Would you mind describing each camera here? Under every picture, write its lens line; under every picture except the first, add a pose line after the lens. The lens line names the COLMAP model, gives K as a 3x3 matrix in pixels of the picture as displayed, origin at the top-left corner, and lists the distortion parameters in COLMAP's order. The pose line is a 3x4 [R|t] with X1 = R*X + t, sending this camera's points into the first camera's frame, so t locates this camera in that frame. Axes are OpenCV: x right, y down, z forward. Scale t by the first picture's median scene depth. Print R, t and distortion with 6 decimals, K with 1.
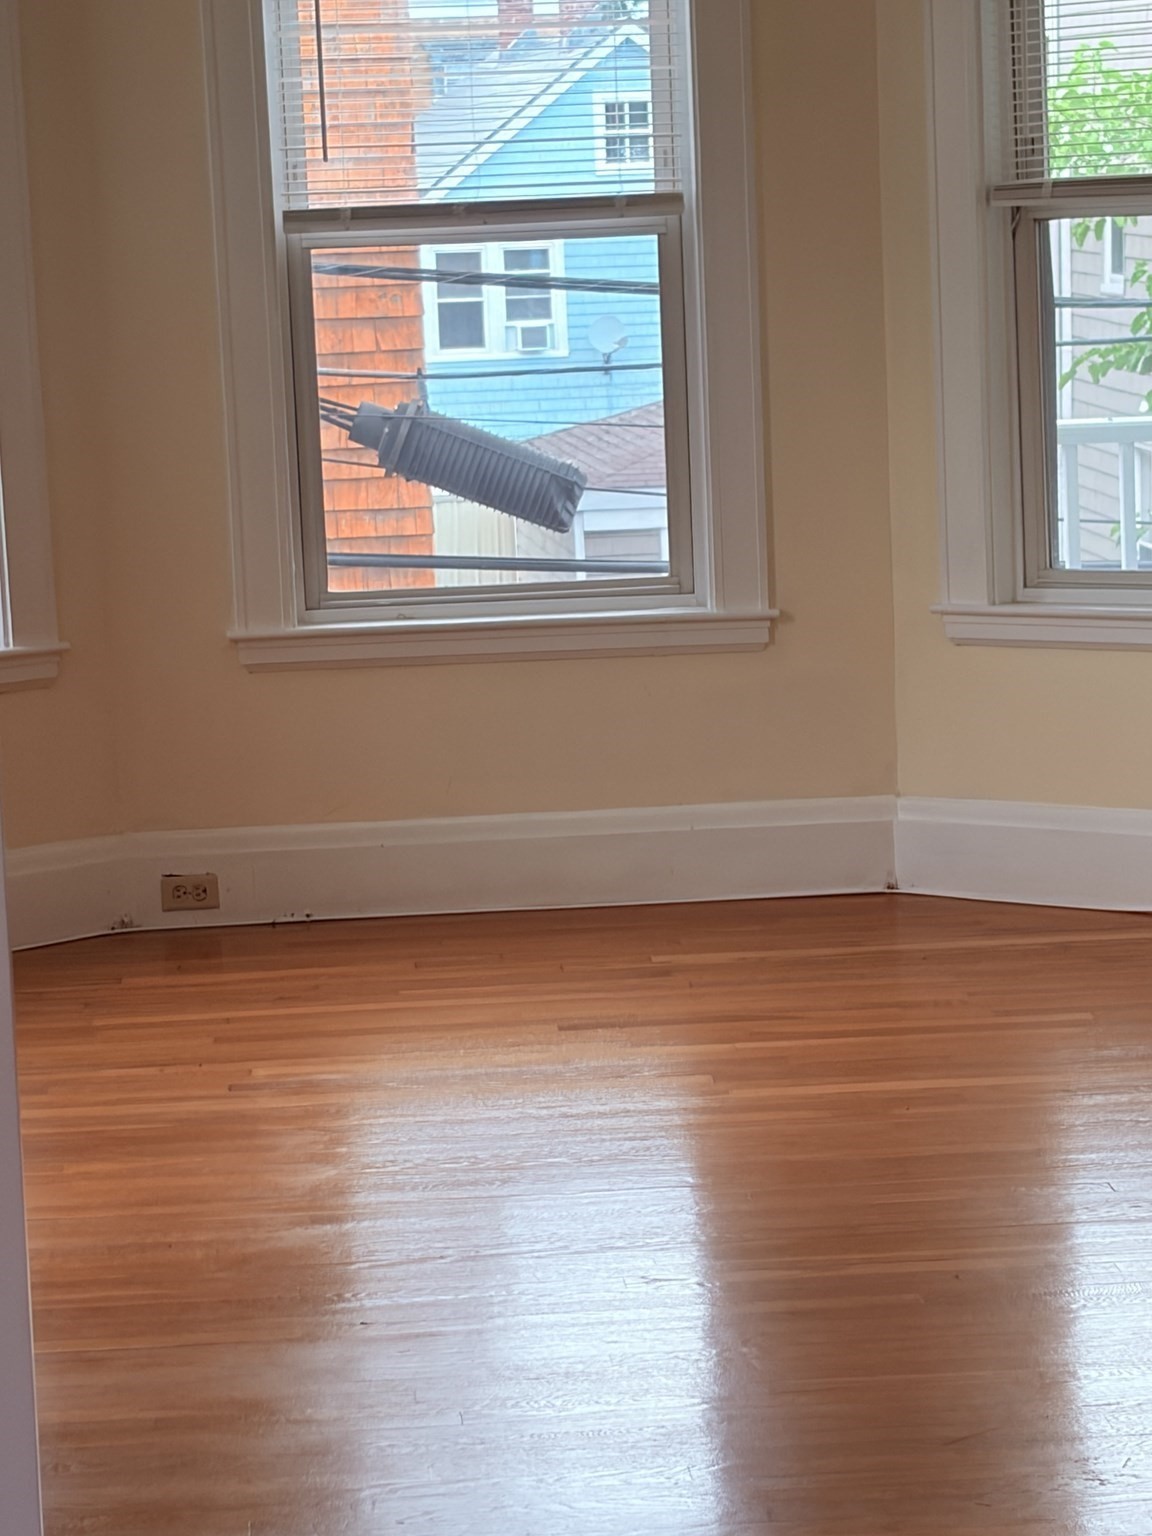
lens RADIAL K [[4453.2, 0, 577.3], [0, 4453.2, 769.3], [0, 0, 1]] dist [0.160860, 0.000000]
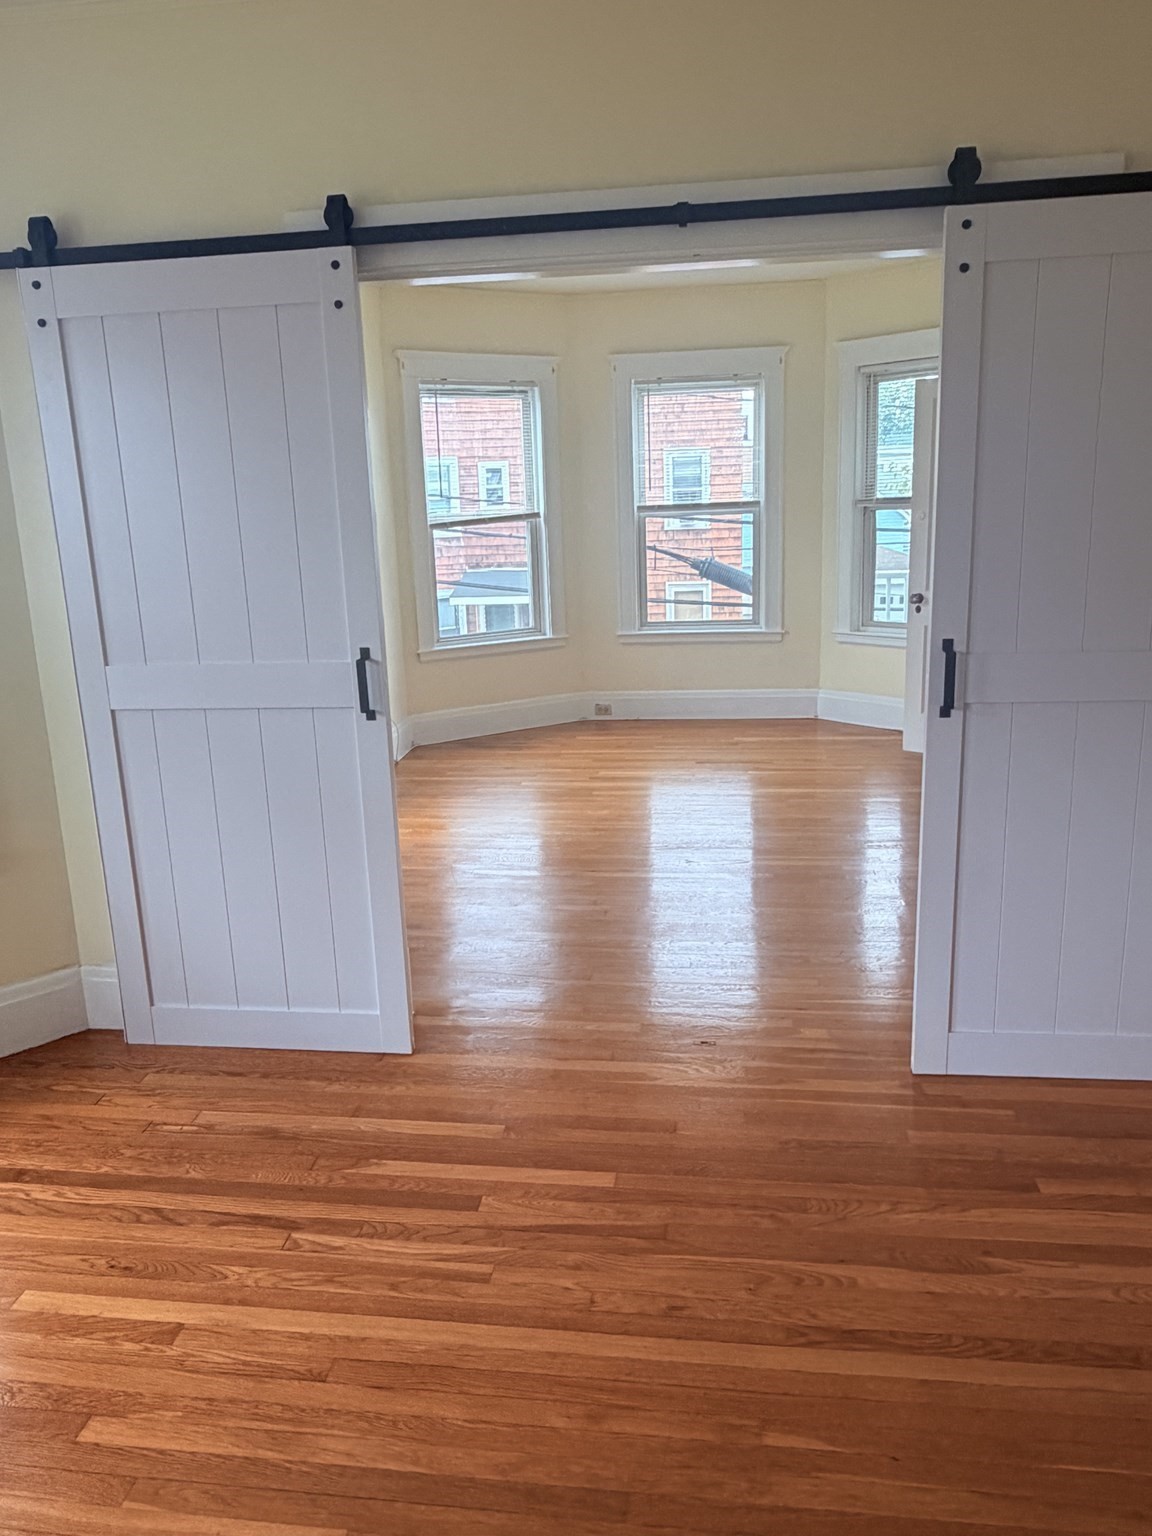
lens RADIAL K [[1117.2, 0, 571.9], [0, 1117.2, 761.6], [0, 0, 1]] dist [-0.000301, 0.000316]
pose [[0.979314, 0.052628, -0.195385, 0.058113], [-0.031888, 0.993659, 0.107819, -0.024175], [0.199820, -0.099358, 0.974782, 0.162712]]
